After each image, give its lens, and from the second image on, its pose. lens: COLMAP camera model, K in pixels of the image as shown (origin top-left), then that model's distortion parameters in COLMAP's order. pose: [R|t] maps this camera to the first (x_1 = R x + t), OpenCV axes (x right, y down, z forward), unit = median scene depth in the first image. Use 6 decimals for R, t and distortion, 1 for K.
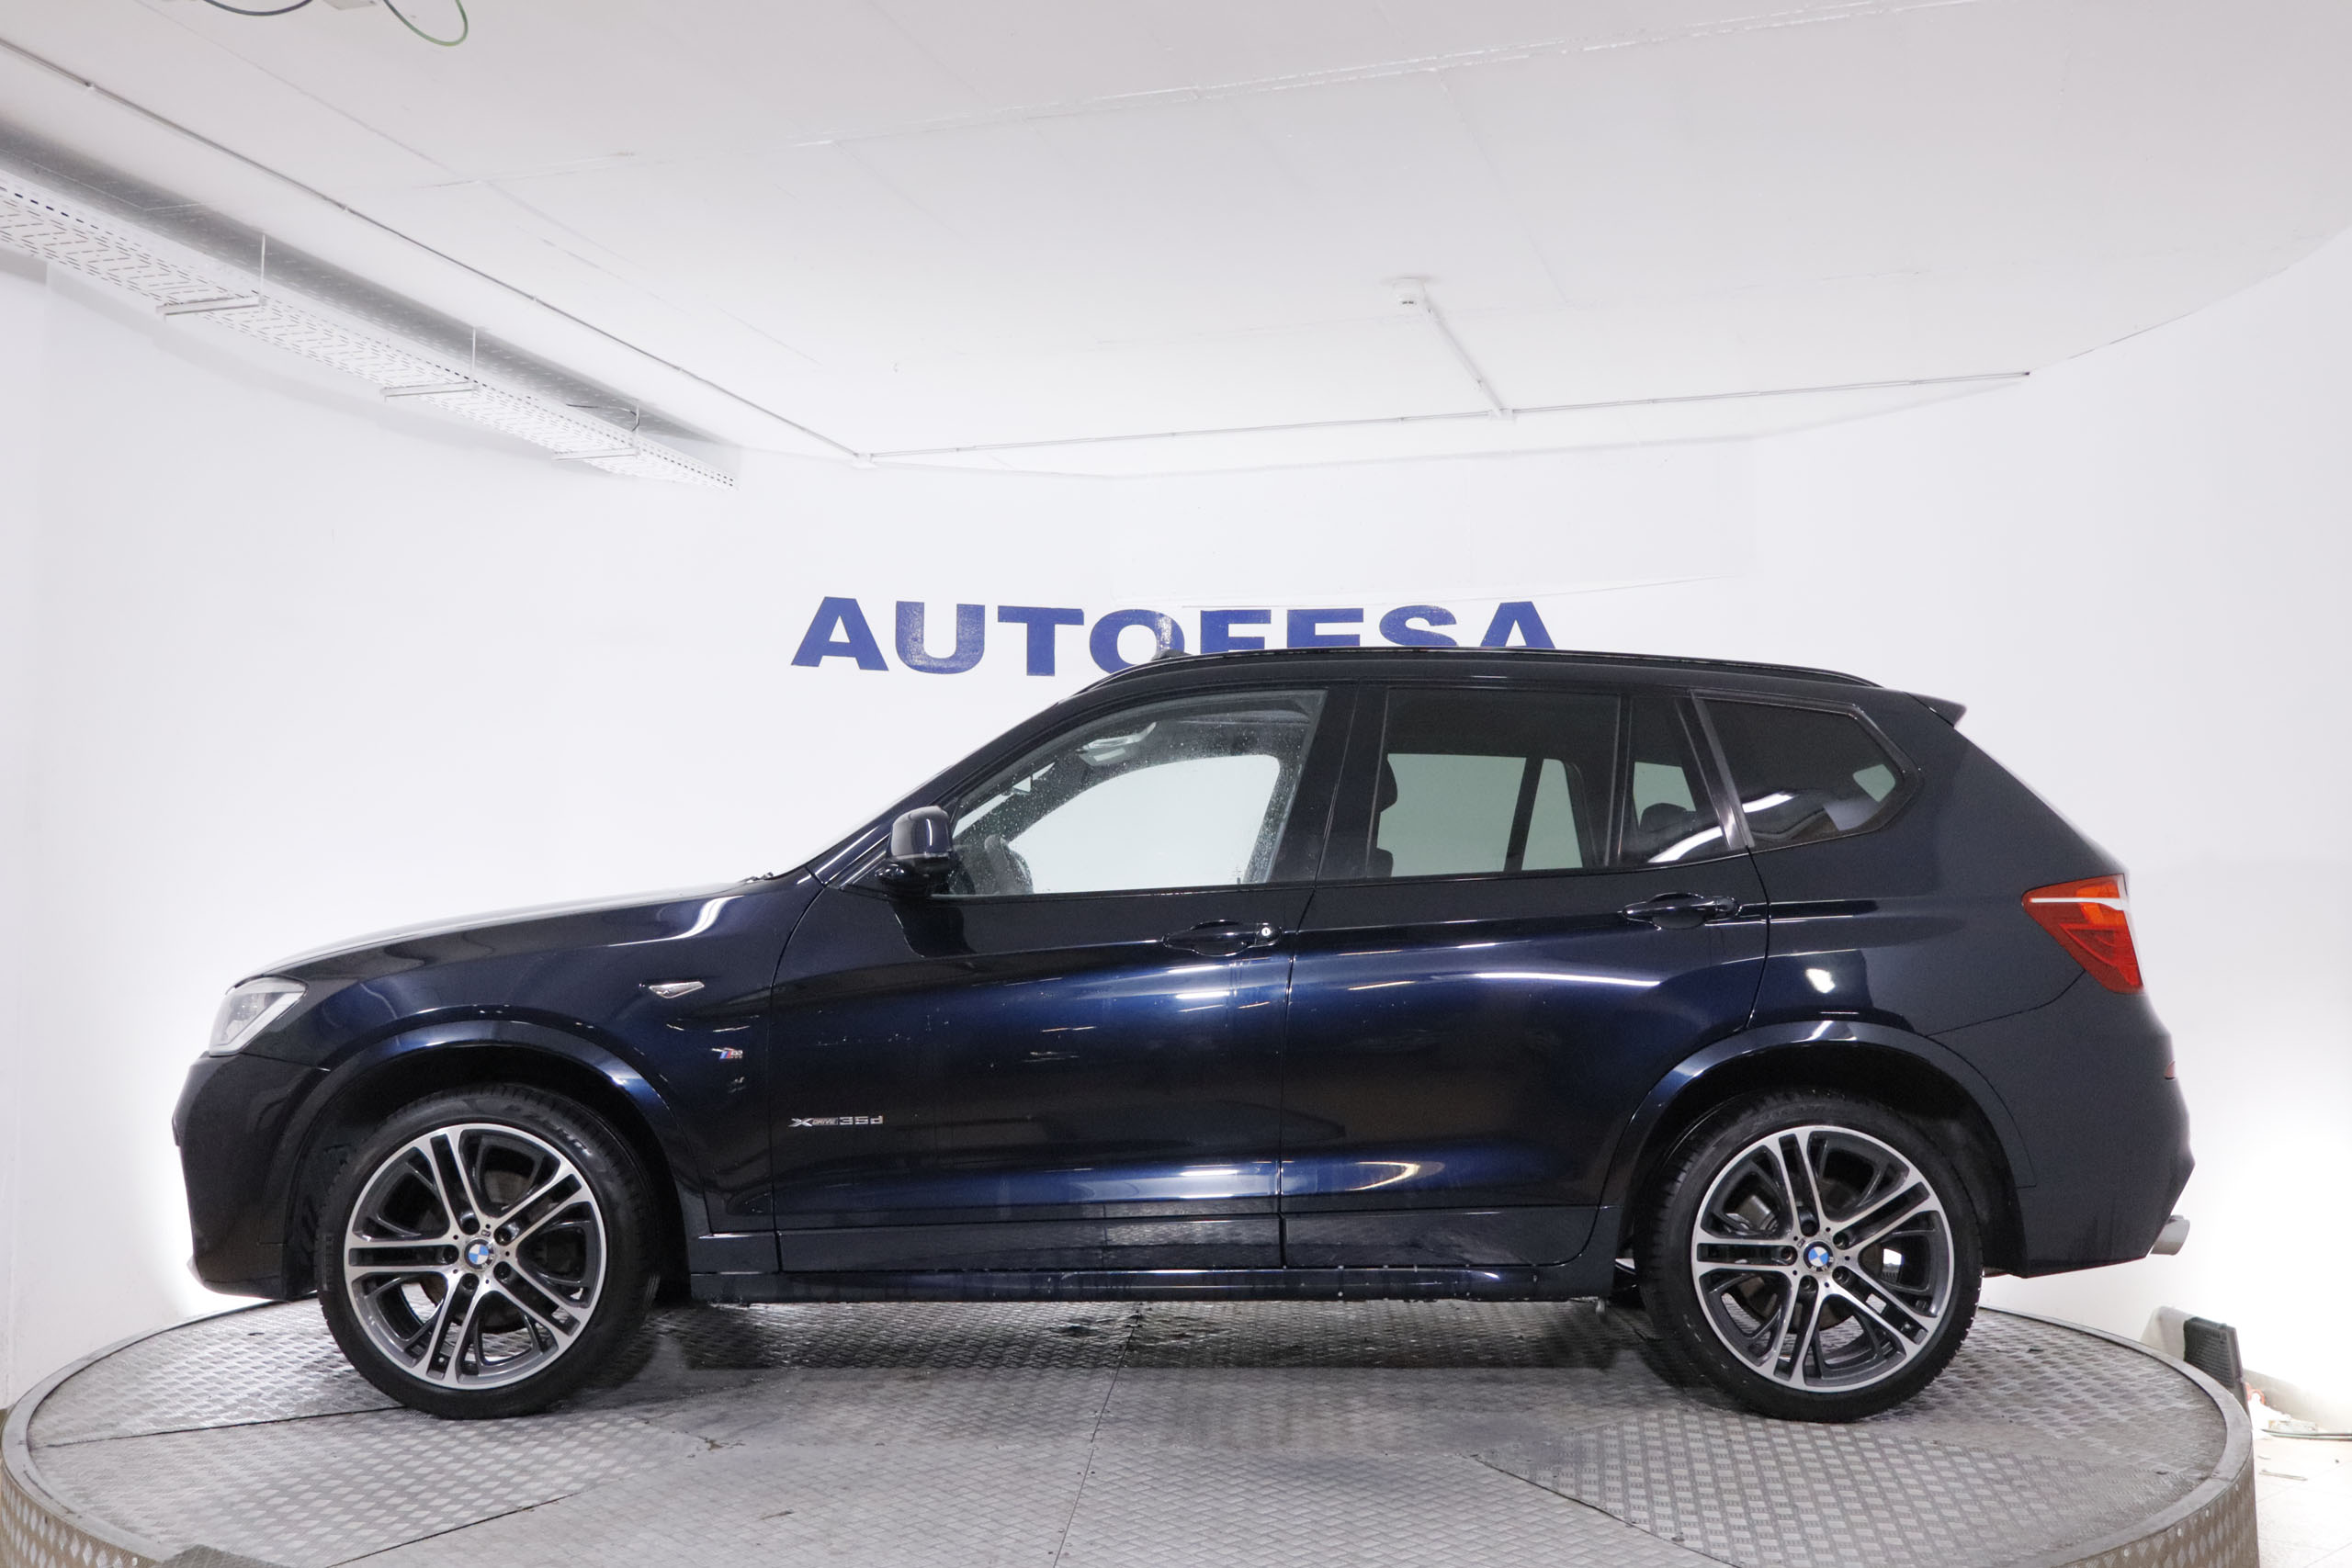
lens RADIAL K [[2369.6, 0, 1176.0], [0, 2369.6, 784.0], [0, 0, 1]] dist [0.006666, -0.012125]
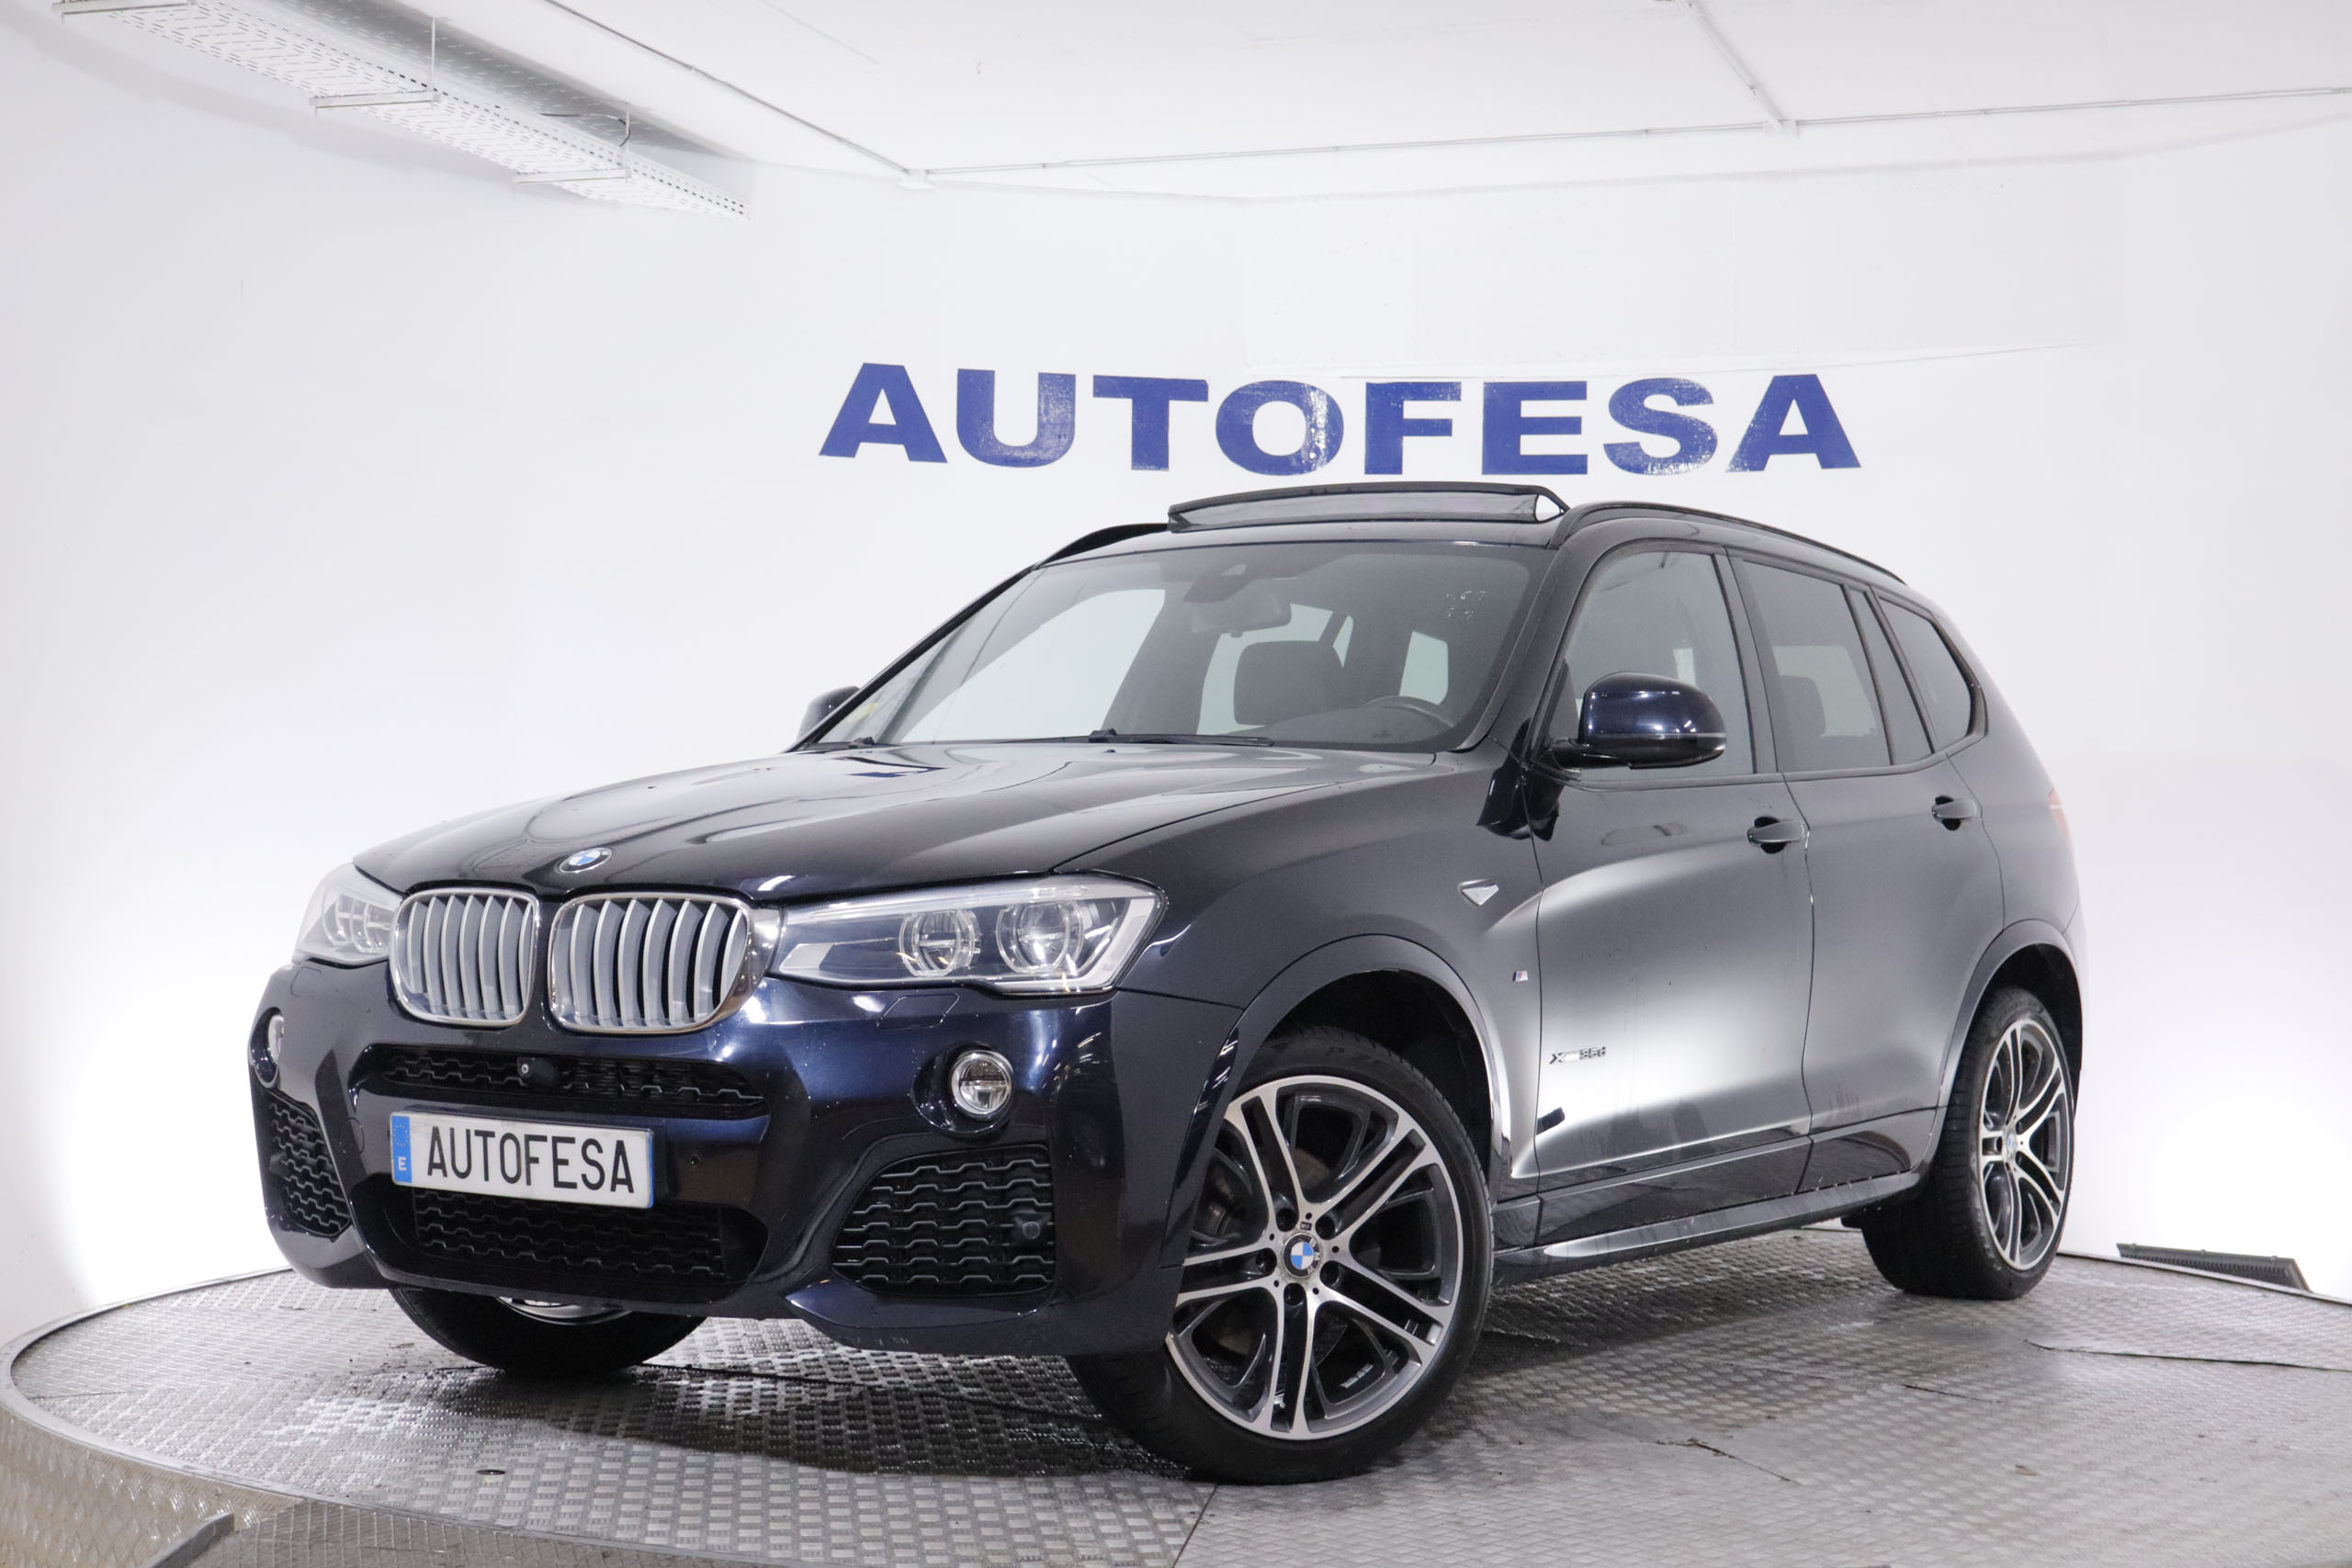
lens RADIAL K [[3577.6, 0, 1176.0], [0, 3577.6, 784.0], [0, 0, 1]] dist [0.004796, -0.006779]
pose [[0.999726, 0.007991, -0.021999, -0.027790], [-0.006784, 0.998496, 0.054409, -0.010028], [0.022400, -0.054245, 0.998276, -0.146488]]
